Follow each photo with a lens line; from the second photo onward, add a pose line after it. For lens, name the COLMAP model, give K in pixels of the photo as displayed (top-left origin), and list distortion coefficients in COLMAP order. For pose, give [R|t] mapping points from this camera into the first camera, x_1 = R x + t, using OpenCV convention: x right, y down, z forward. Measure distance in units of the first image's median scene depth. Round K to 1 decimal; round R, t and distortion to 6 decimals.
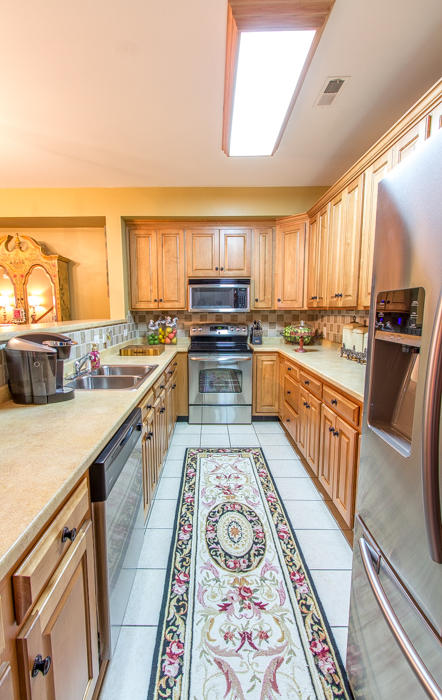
lens RADIAL K [[318.9, 0, 206.4], [0, 318.9, 350.0], [0, 0, 1]] dist [0.000929, -0.000772]
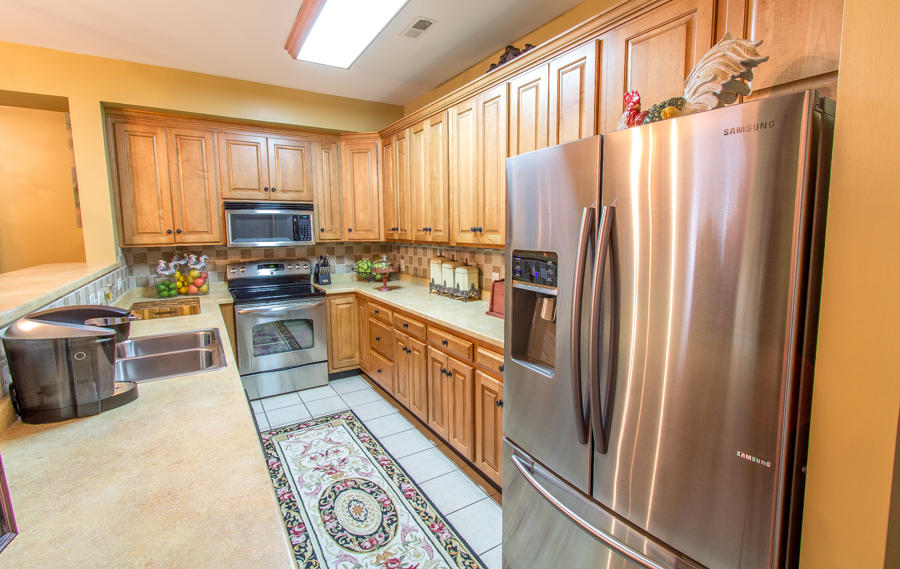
lens RADIAL K [[410.0, 0, 454.9], [0, 410.0, 272.7], [0, 0, 1]] dist [0.000929, -0.000772]
pose [[0.842038, -0.063360, 0.535684, -0.154631], [0.073132, 0.997318, 0.003006, -0.034742], [-0.534438, 0.036644, 0.844413, -0.063179]]
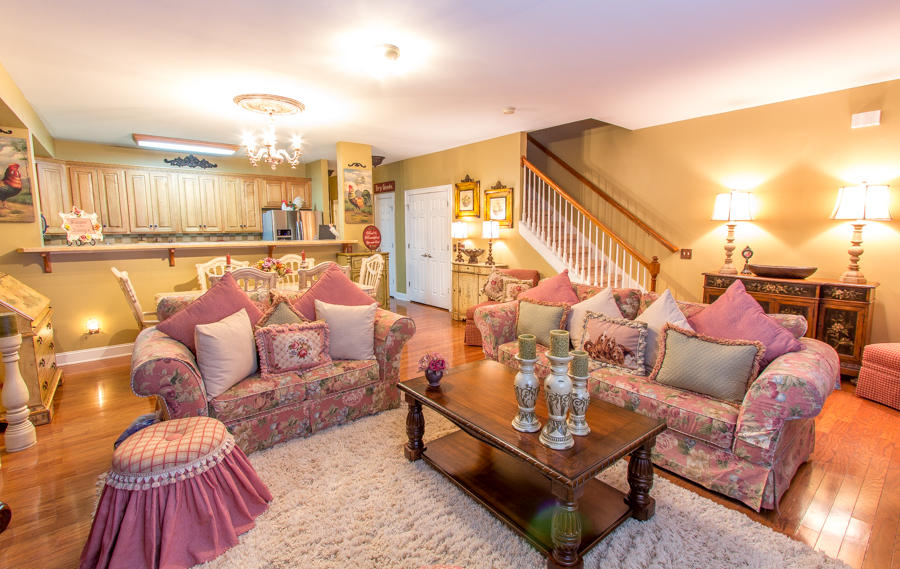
lens RADIAL K [[410.0, 0, 454.9], [0, 410.0, 272.7], [0, 0, 1]] dist [0.000929, -0.000772]
pose [[-0.648330, -0.075968, 0.757560, -2.271773], [0.102783, 0.977168, 0.185953, -0.147989], [-0.754390, 0.198423, -0.625719, 1.062406]]
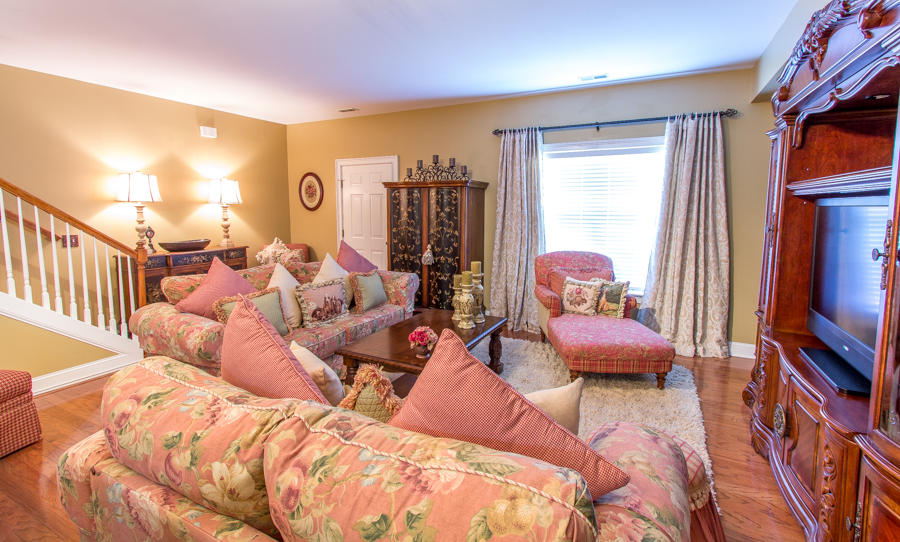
lens RADIAL K [[406.9, 0, 451.4], [0, 406.9, 249.2], [0, 0, 1]] dist [0.000221, -0.000058]
pose [[-0.446328, 0.099030, -0.889373, -0.961304], [-0.109209, 0.980401, 0.163972, -0.151258], [0.888181, 0.170313, -0.426766, 1.009428]]
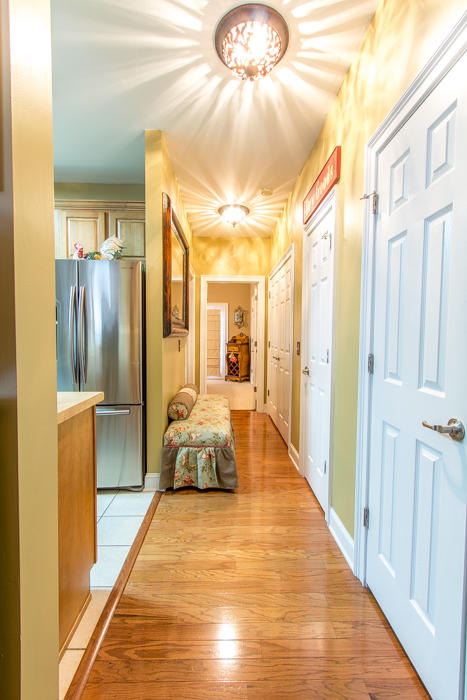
lens RADIAL K [[318.2, 0, 233.5], [0, 318.2, 350.0], [0, 0, 1]] dist [0.000148, -0.000774]
pose [[-0.035365, -0.045546, 0.998336, -0.597234], [0.113294, 0.992338, 0.049286, 0.067026], [-0.992932, 0.114849, -0.029934, -0.146190]]
